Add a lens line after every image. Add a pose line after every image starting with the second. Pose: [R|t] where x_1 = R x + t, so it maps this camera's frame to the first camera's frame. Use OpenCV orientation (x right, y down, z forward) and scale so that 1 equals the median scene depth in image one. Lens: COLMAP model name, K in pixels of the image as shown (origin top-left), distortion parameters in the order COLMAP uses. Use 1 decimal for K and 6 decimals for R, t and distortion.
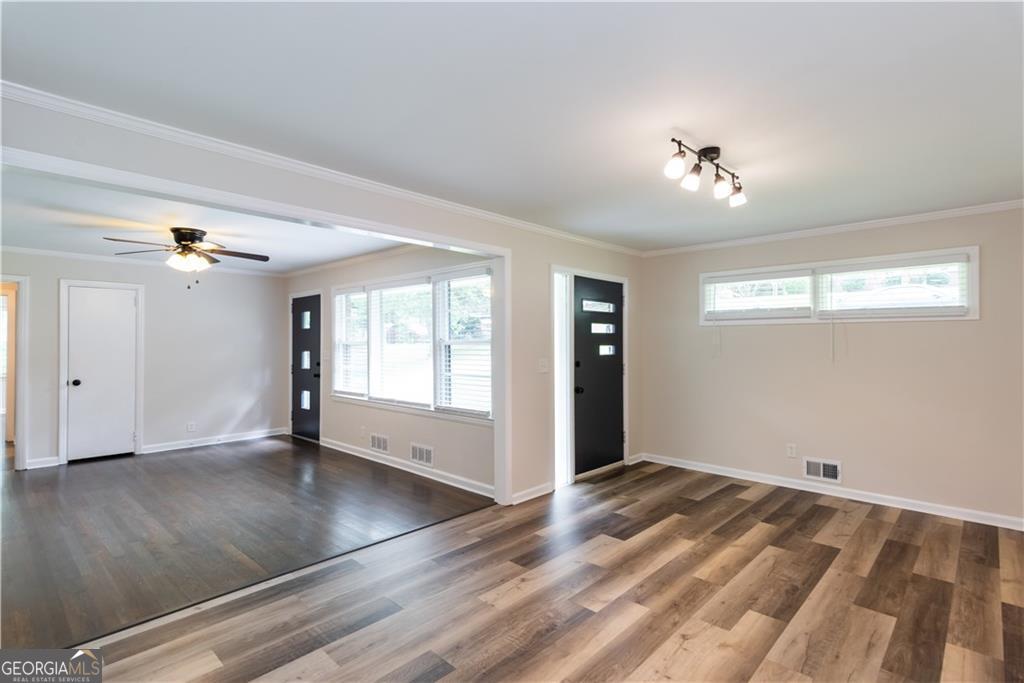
lens RADIAL K [[494.7, 0, 512.0], [0, 494.7, 341.5], [0, 0, 1]] dist [0.017681, 0.000274]
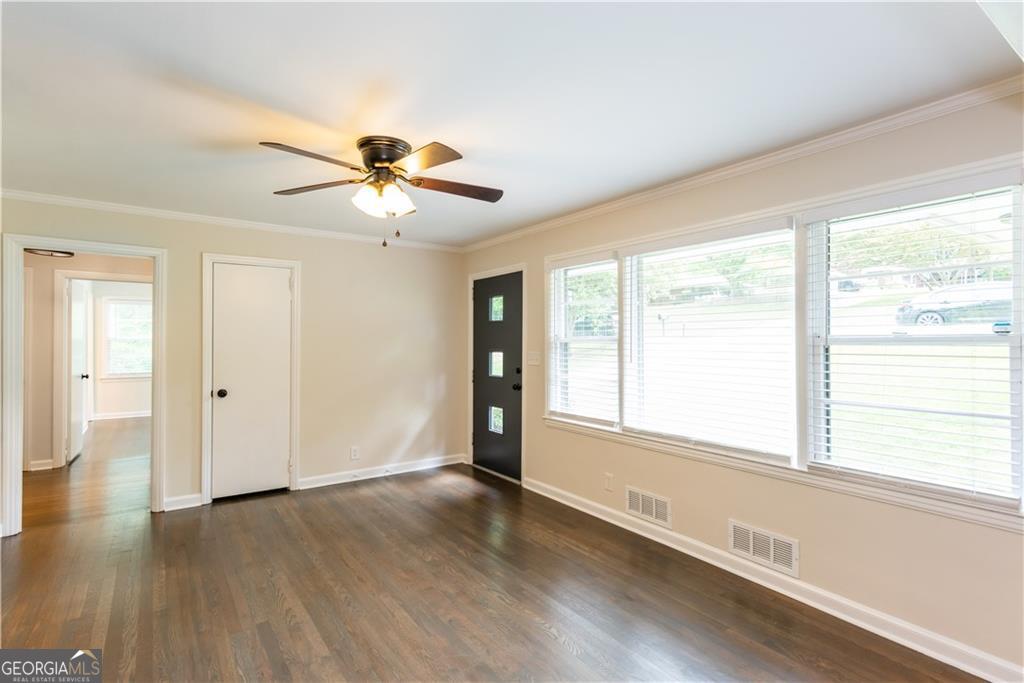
lens RADIAL K [[499.3, 0, 512.0], [0, 499.3, 341.5], [0, 0, 1]] dist [0.012024, 0.000036]
pose [[0.980540, 0.003311, -0.196290, -0.374909], [-0.002456, 0.999986, 0.004597, 0.001666], [0.196303, -0.004026, 0.980535, 0.442465]]
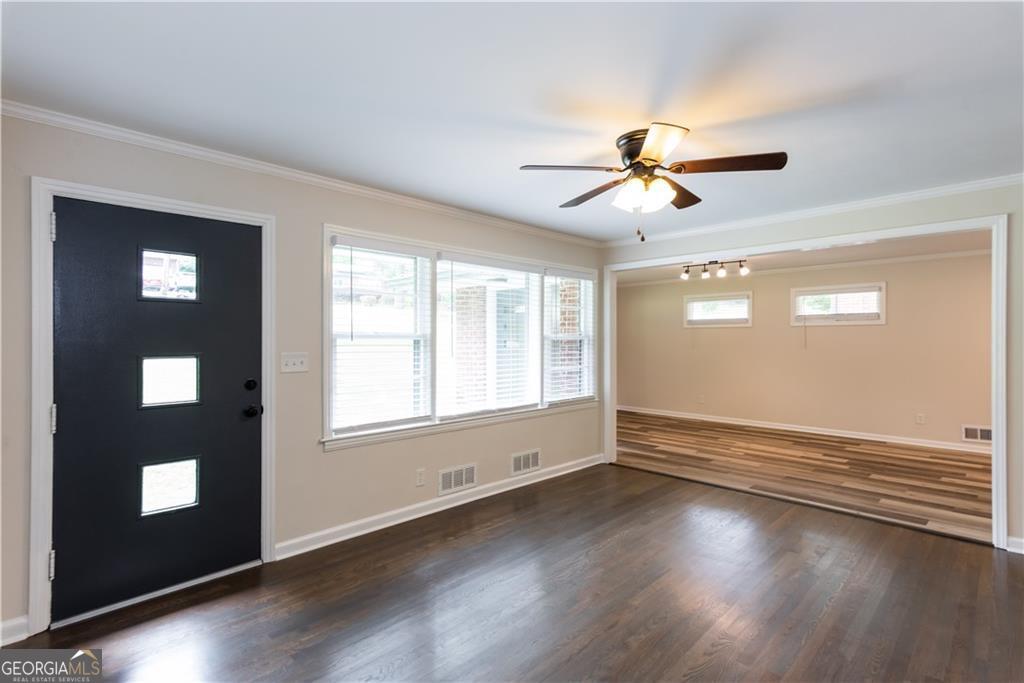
lens RADIAL K [[494.7, 0, 512.0], [0, 494.7, 341.5], [0, 0, 1]] dist [0.017681, 0.000274]
pose [[0.025745, -0.003559, 0.999662, -1.177582], [-0.003325, 0.999988, 0.003646, 0.007325], [-0.999663, -0.003418, 0.025733, 1.093734]]
